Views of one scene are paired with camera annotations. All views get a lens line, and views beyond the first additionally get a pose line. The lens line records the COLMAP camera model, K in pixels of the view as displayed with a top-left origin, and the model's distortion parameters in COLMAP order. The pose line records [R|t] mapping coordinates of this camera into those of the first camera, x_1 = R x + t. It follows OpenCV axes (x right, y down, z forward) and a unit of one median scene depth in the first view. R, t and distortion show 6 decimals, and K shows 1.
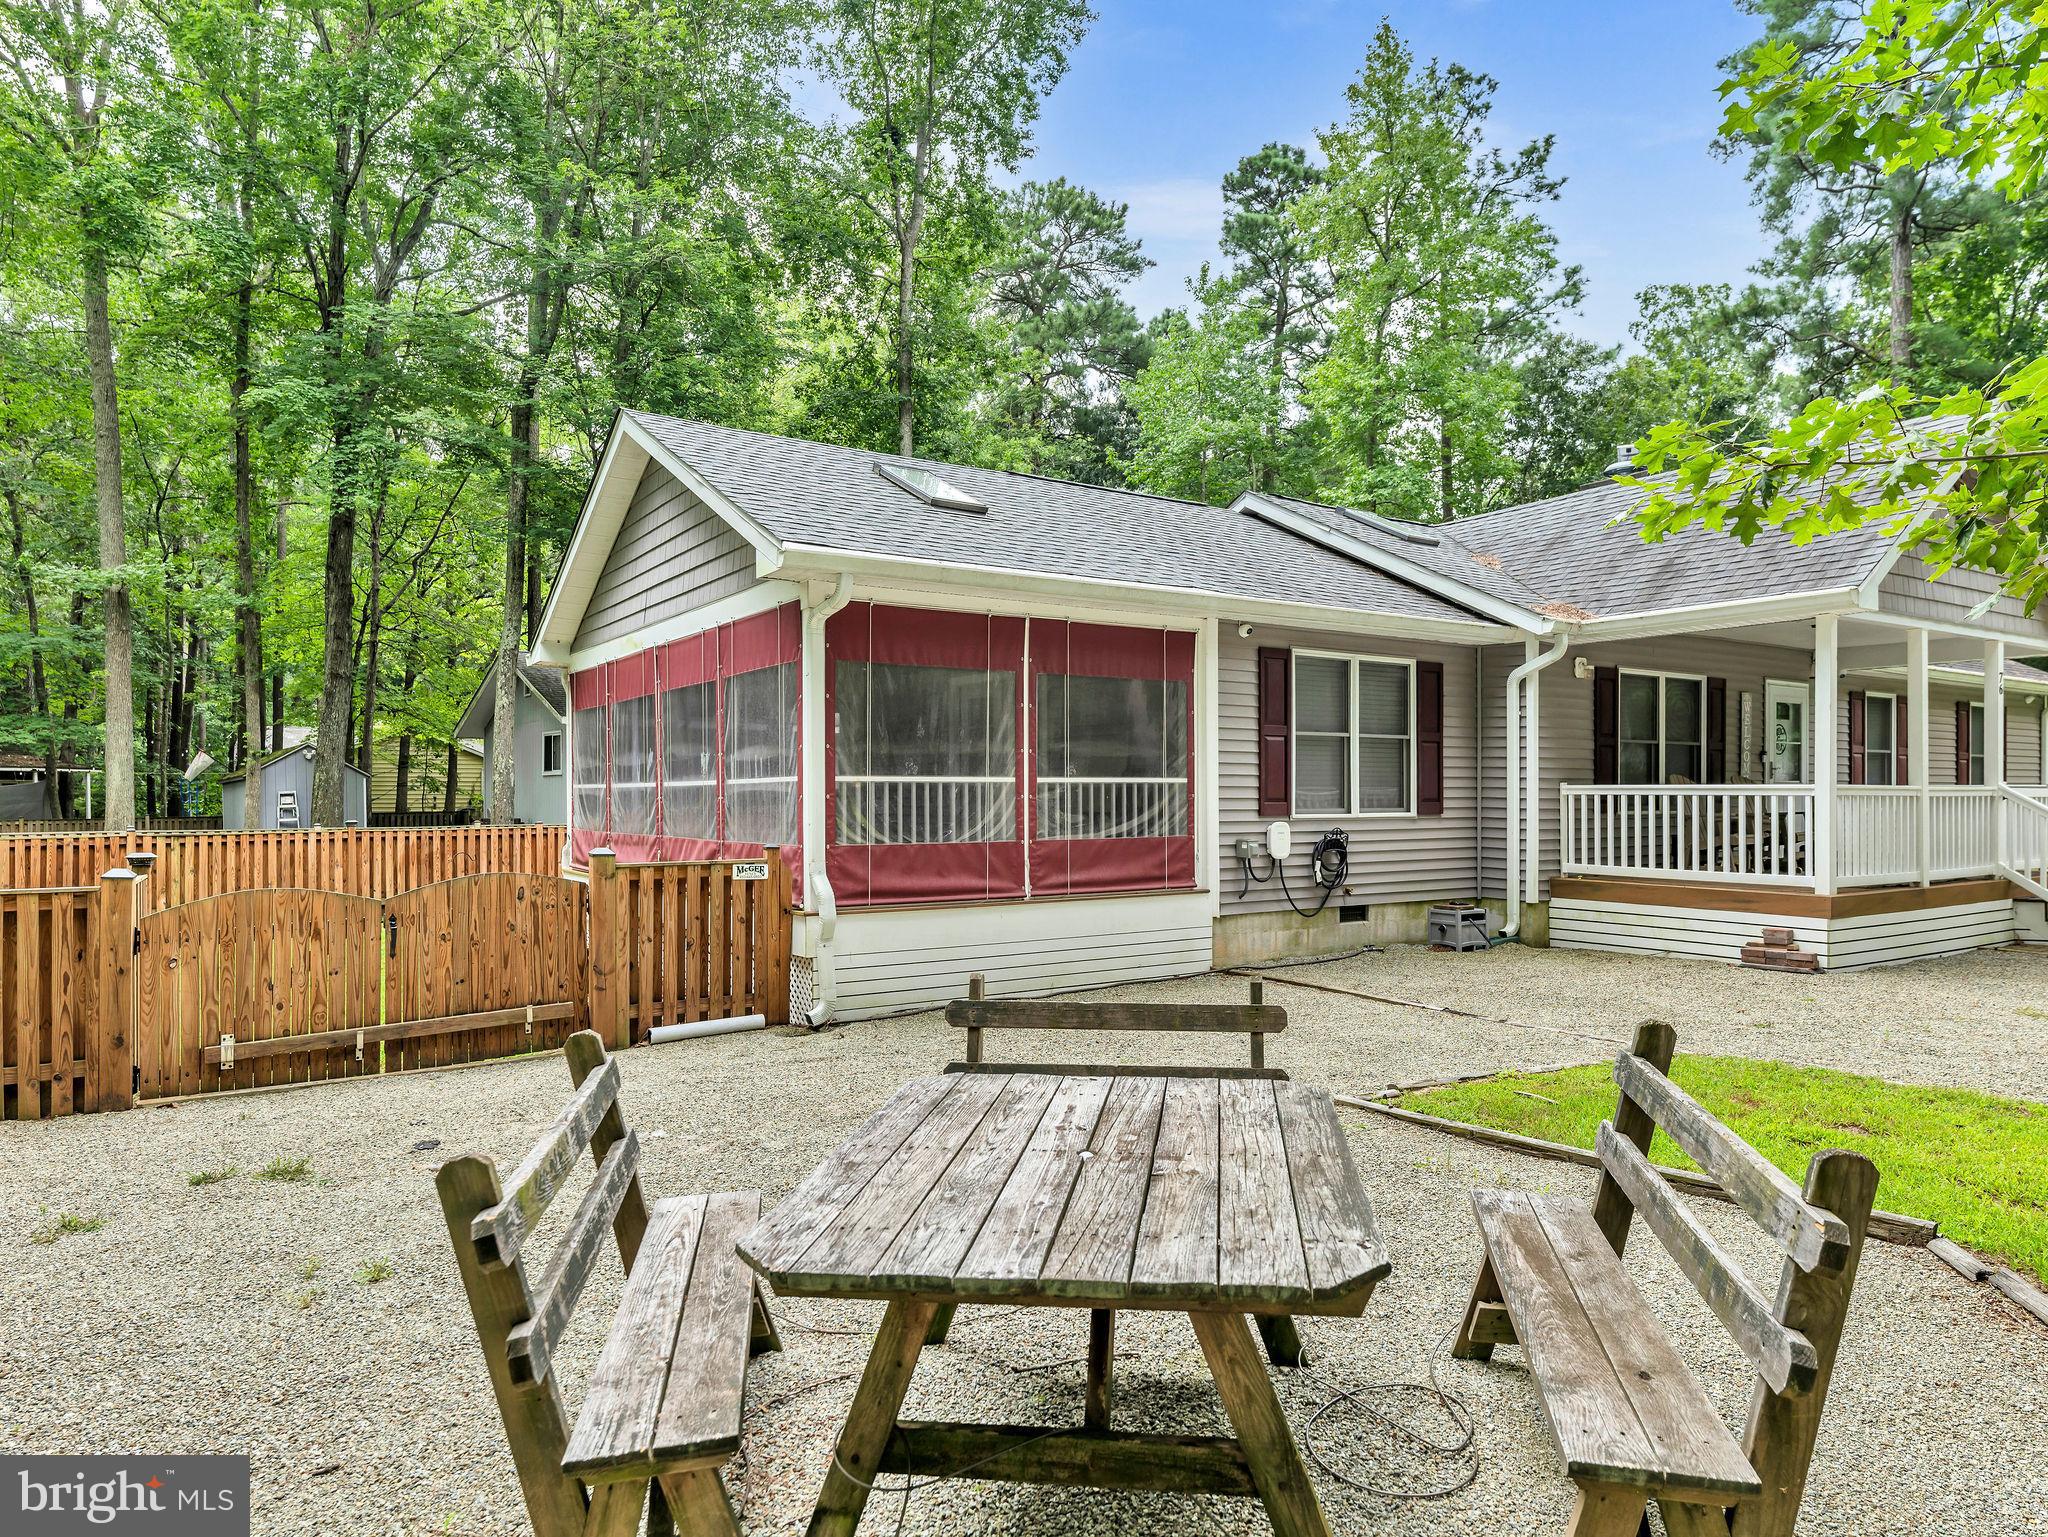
lens RADIAL K [[1312.4, 0, 1017.6], [0, 1312.4, 773.8], [0, 0, 1]] dist [-0.021853, -0.000690]
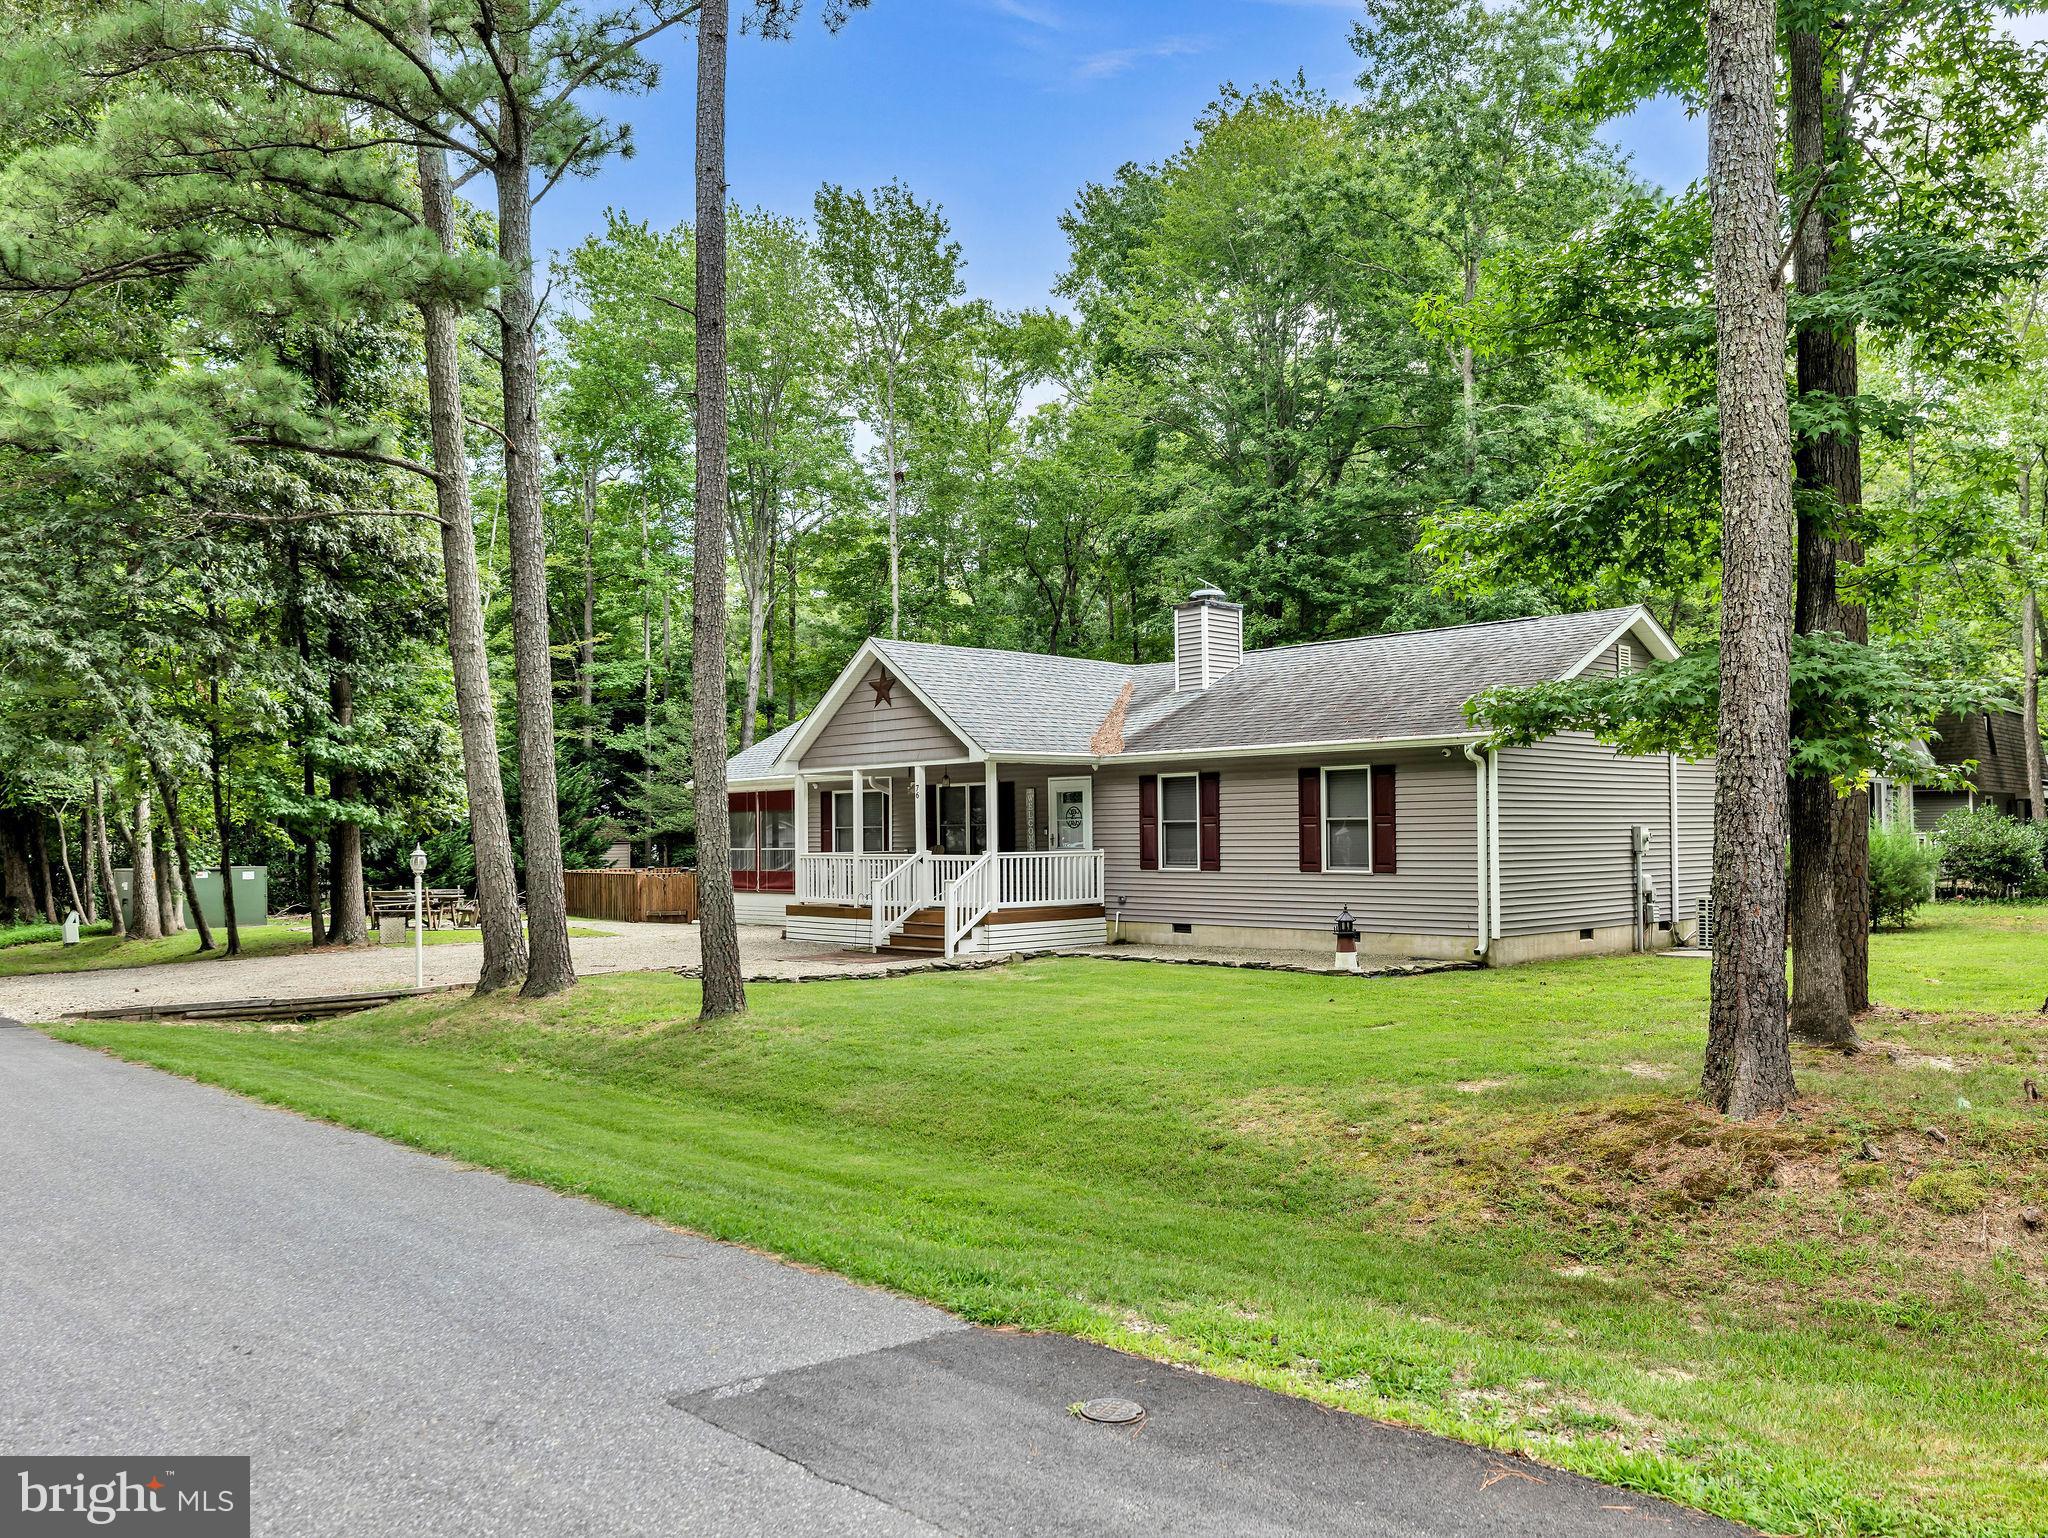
lens RADIAL K [[1609.8, 0, 1031.1], [0, 1609.8, 782.0], [0, 0, 1]] dist [-0.024542, -0.000588]
pose [[0.146615, -0.034097, -0.988606, 3.054063], [0.018534, 0.999325, -0.031718, -0.016925], [0.989020, -0.013672, 0.147148, 0.934474]]
